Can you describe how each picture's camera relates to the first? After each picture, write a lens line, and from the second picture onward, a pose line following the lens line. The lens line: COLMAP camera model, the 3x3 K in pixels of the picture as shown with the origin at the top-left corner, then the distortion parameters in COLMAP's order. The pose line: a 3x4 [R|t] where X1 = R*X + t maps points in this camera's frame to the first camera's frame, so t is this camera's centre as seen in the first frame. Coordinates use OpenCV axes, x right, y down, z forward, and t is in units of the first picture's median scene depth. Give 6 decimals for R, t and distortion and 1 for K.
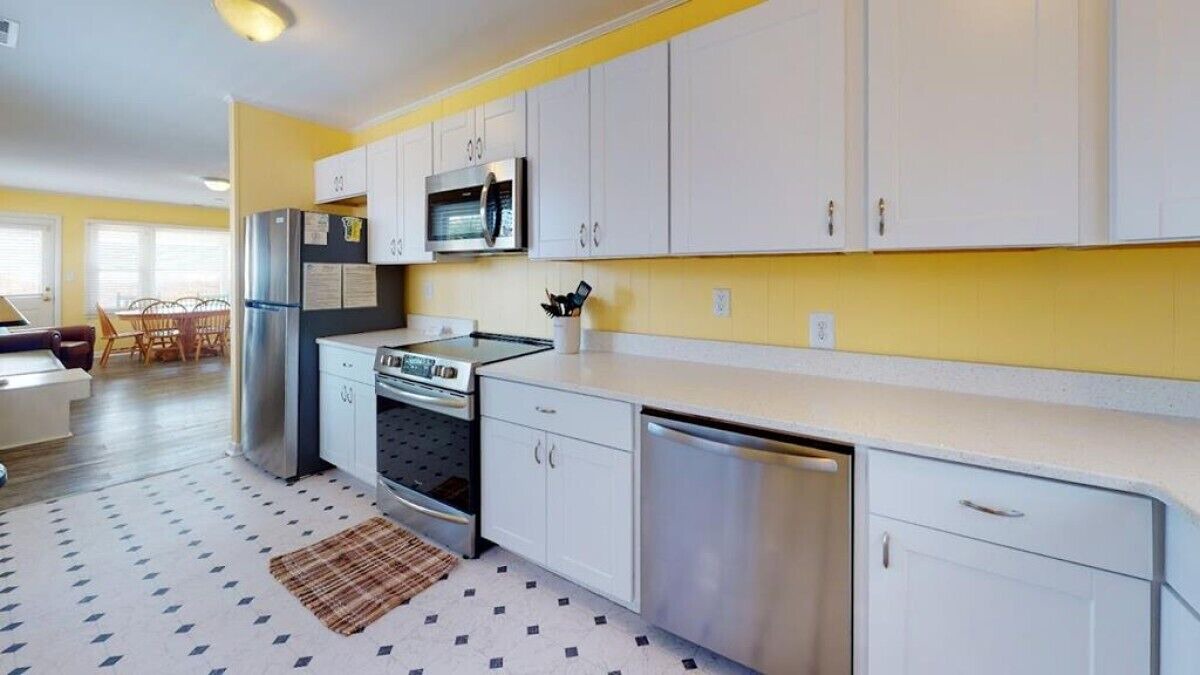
lens RADIAL K [[424.3, 0, 594.1], [0, 424.3, 309.0], [0, 0, 1]] dist [0.007669, -0.000187]
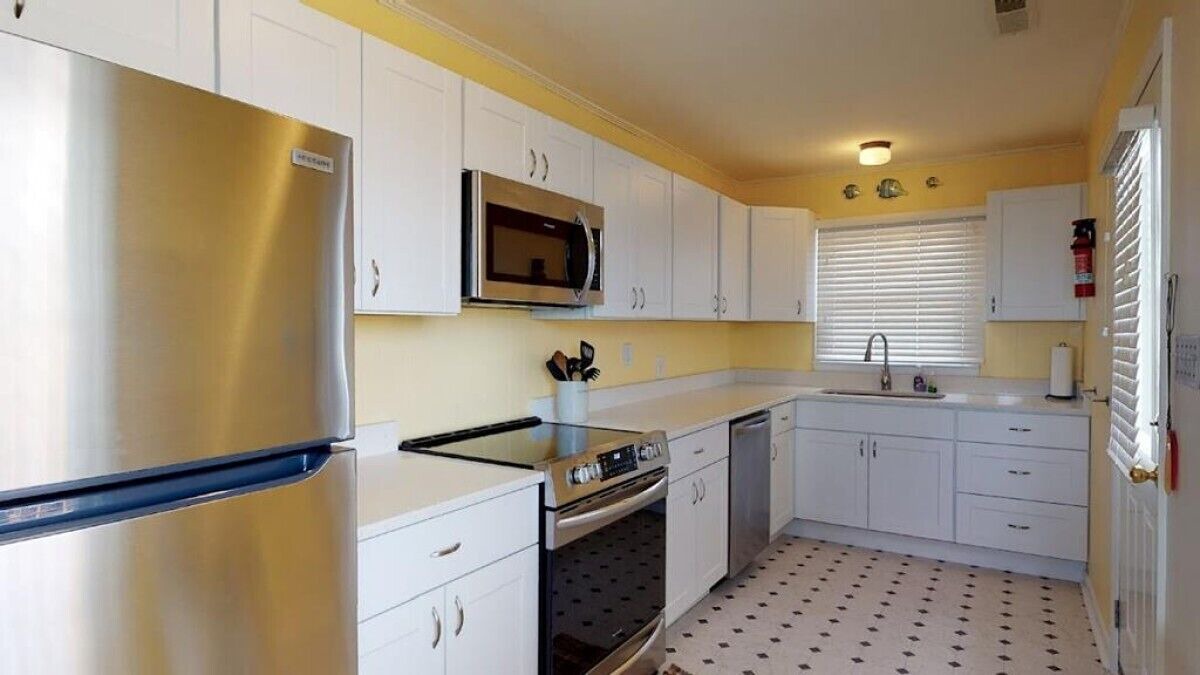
lens RADIAL K [[657.0, 0, 607.3], [0, 657.0, 328.3], [0, 0, 1]] dist [0.008234, -0.001075]
pose [[0.005220, -0.000034, 0.999986, -1.022634], [0.083627, 0.996497, -0.000403, -0.063313], [-0.996483, 0.083628, 0.005205, 0.658831]]
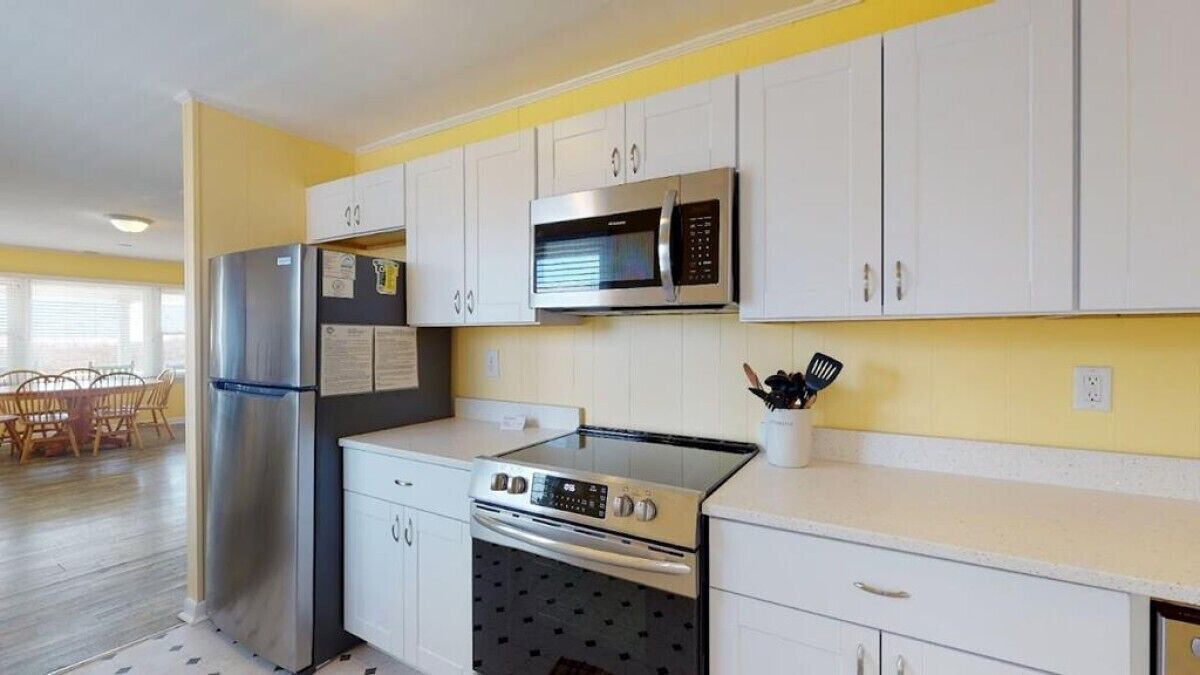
lens RADIAL K [[486.1, 0, 602.1], [0, 486.1, 339.1], [0, 0, 1]] dist [0.006470, -0.000273]
pose [[0.997448, 0.000511, 0.071390, -0.286825], [0.005074, 0.996938, -0.078029, -0.022485], [-0.071211, 0.078192, 0.994392, 0.198711]]
